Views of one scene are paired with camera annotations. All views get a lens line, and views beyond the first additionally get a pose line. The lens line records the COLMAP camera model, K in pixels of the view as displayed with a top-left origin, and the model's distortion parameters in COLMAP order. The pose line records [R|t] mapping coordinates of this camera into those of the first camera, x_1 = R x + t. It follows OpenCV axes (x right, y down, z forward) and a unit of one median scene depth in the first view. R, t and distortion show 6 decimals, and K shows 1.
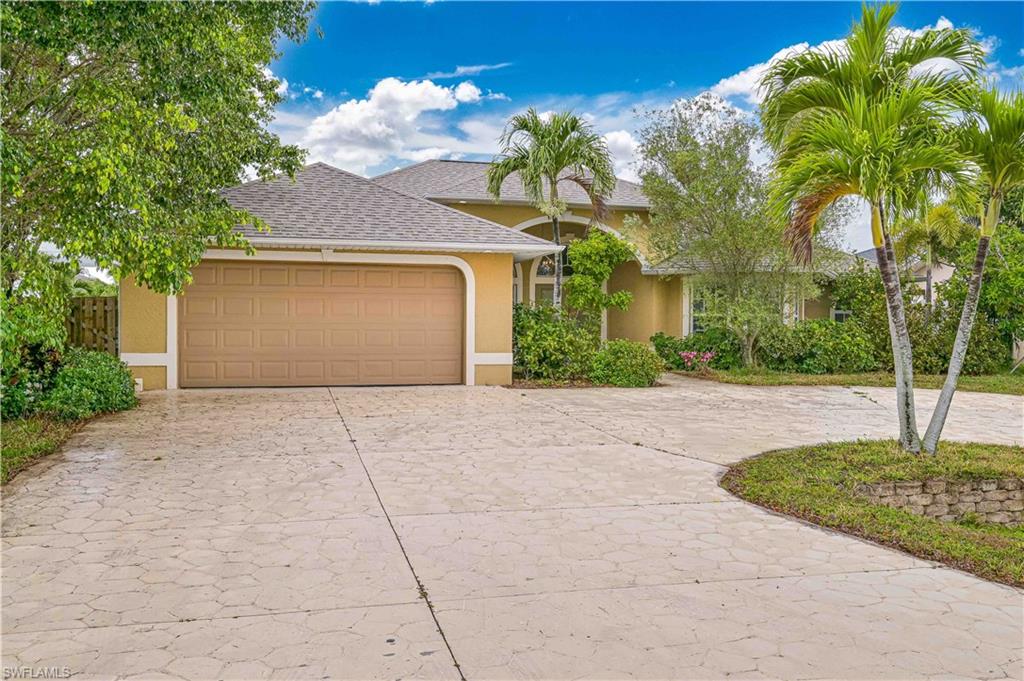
lens RADIAL K [[887.2, 0, 508.5], [0, 887.2, 339.7], [0, 0, 1]] dist [0.042920, -0.012193]
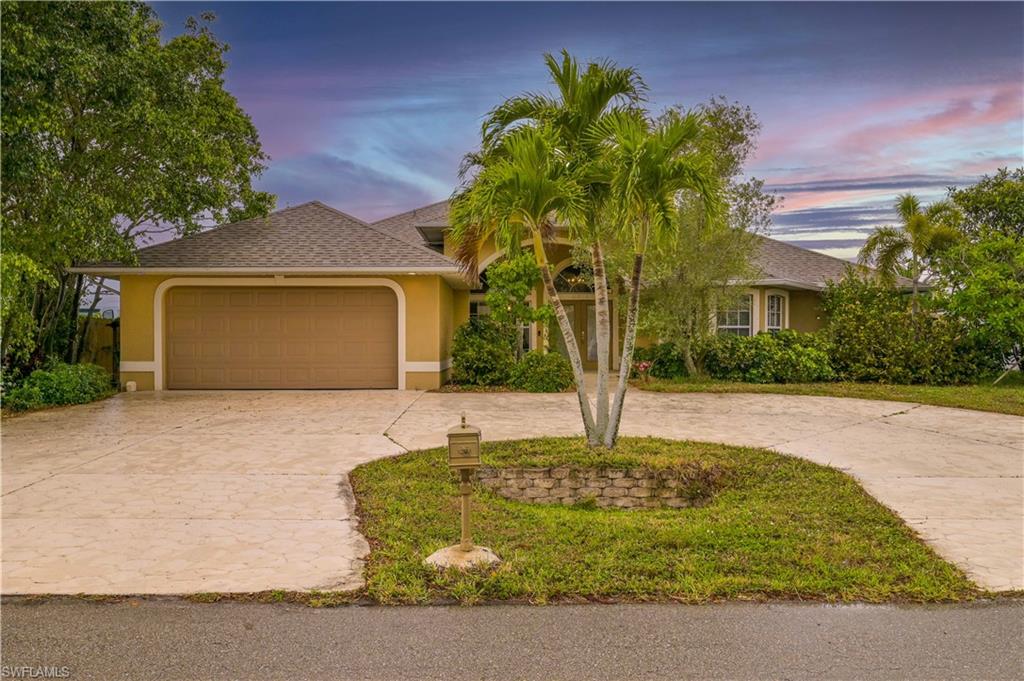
lens RADIAL K [[845.6, 0, 511.6], [0, 845.6, 345.5], [0, 0, 1]] dist [0.051299, 0.000441]
pose [[0.971648, -0.004268, -0.236396, 0.360799], [0.001672, 0.999936, -0.011180, 0.006539], [0.236428, 0.010468, 0.971593, -0.041199]]
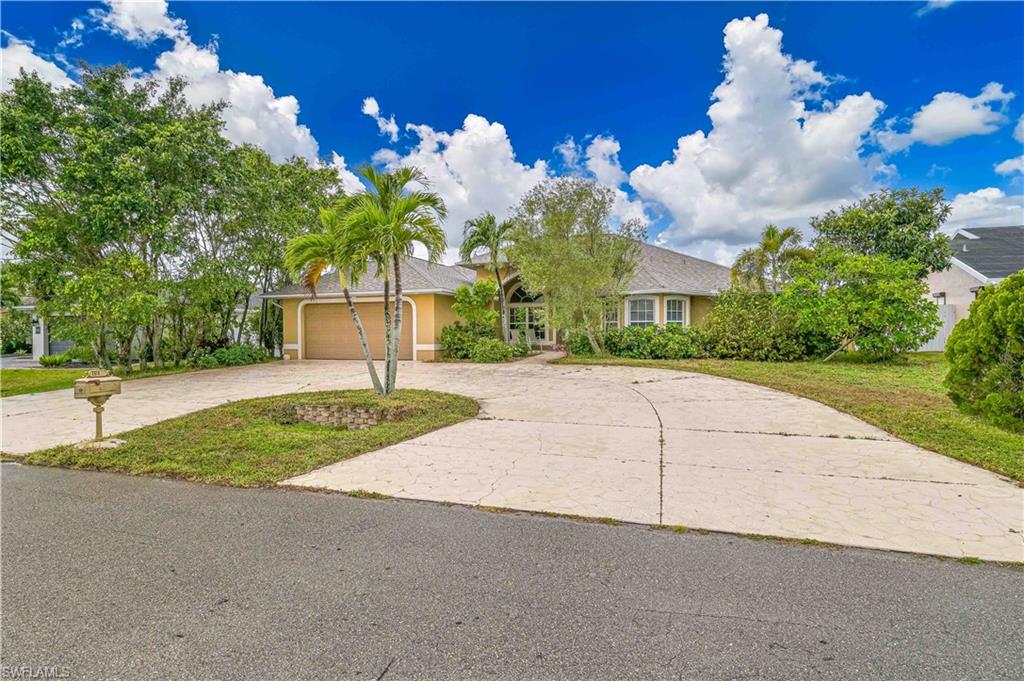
lens RADIAL K [[545.3, 0, 517.6], [0, 545.3, 339.0], [0, 0, 1]] dist [-0.001033, -0.000020]
pose [[0.850126, -0.001326, -0.526578, 0.807333], [0.003374, 0.999990, 0.002929, -0.000138], [0.526569, -0.004266, 0.850122, 0.079450]]
